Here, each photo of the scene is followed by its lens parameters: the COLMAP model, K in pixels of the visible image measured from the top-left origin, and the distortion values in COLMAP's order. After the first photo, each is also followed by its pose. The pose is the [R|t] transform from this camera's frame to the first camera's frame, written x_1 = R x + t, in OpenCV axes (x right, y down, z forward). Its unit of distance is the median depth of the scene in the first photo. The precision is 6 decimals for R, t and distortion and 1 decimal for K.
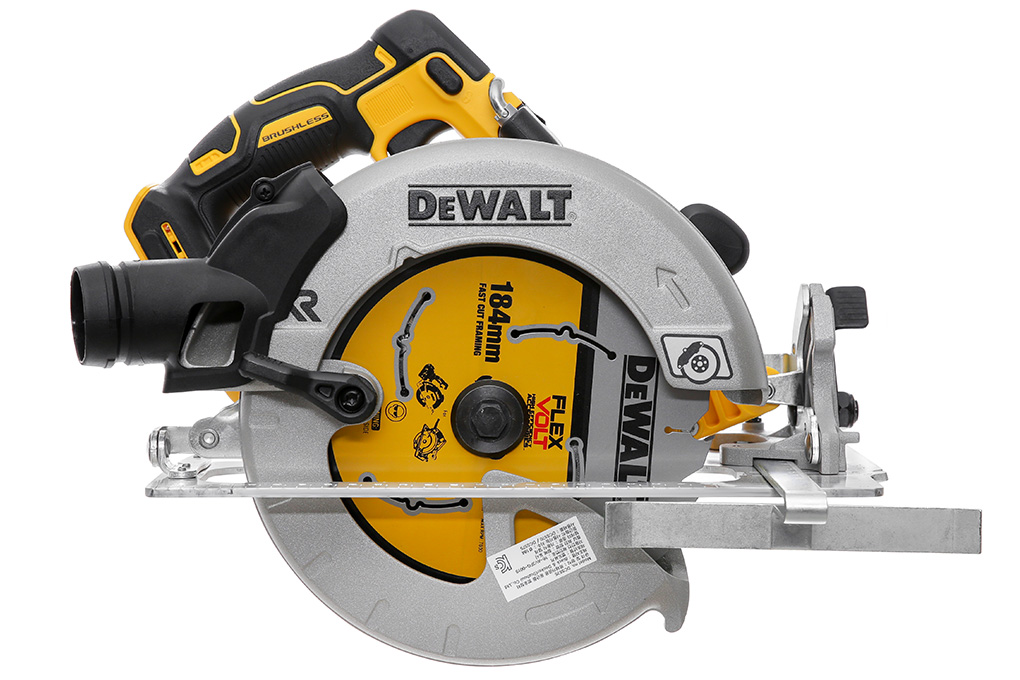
lens RADIAL K [[2272.4, 0, 510.0], [0, 2272.4, 340.0], [0, 0, 1]] dist [-0.030601, 0.263162]
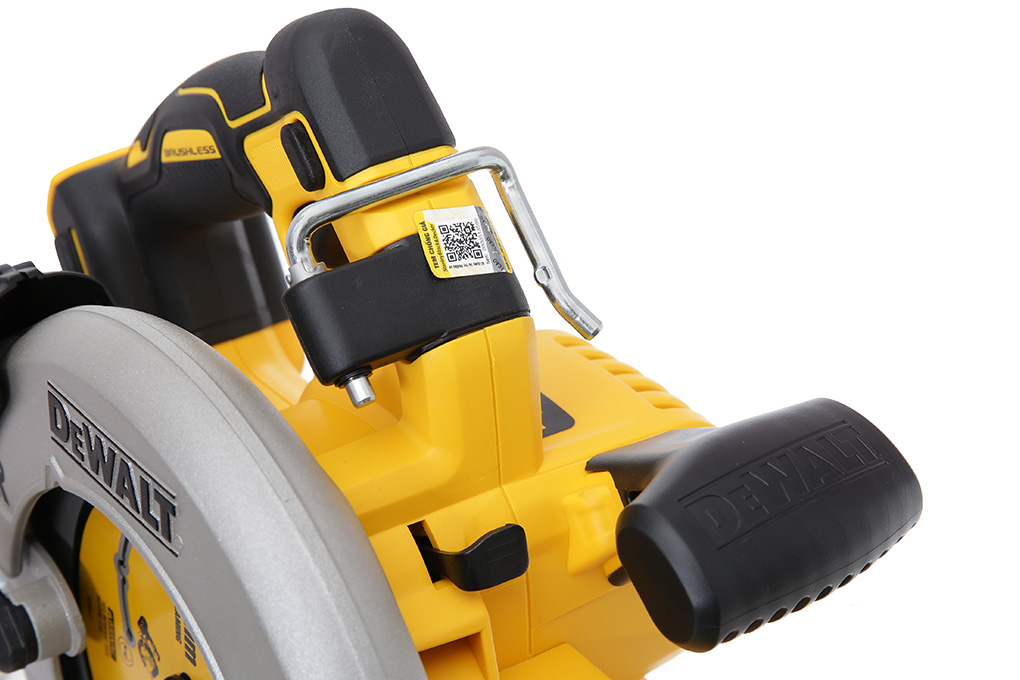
lens RADIAL K [[2272.4, 0, 510.0], [0, 2272.4, 340.0], [0, 0, 1]] dist [-0.030601, 0.263162]
pose [[0.577491, 0.388442, -0.718065, 0.454810], [-0.044102, 0.893112, 0.447667, -0.351215], [0.815205, -0.226855, 0.532896, 0.759241]]
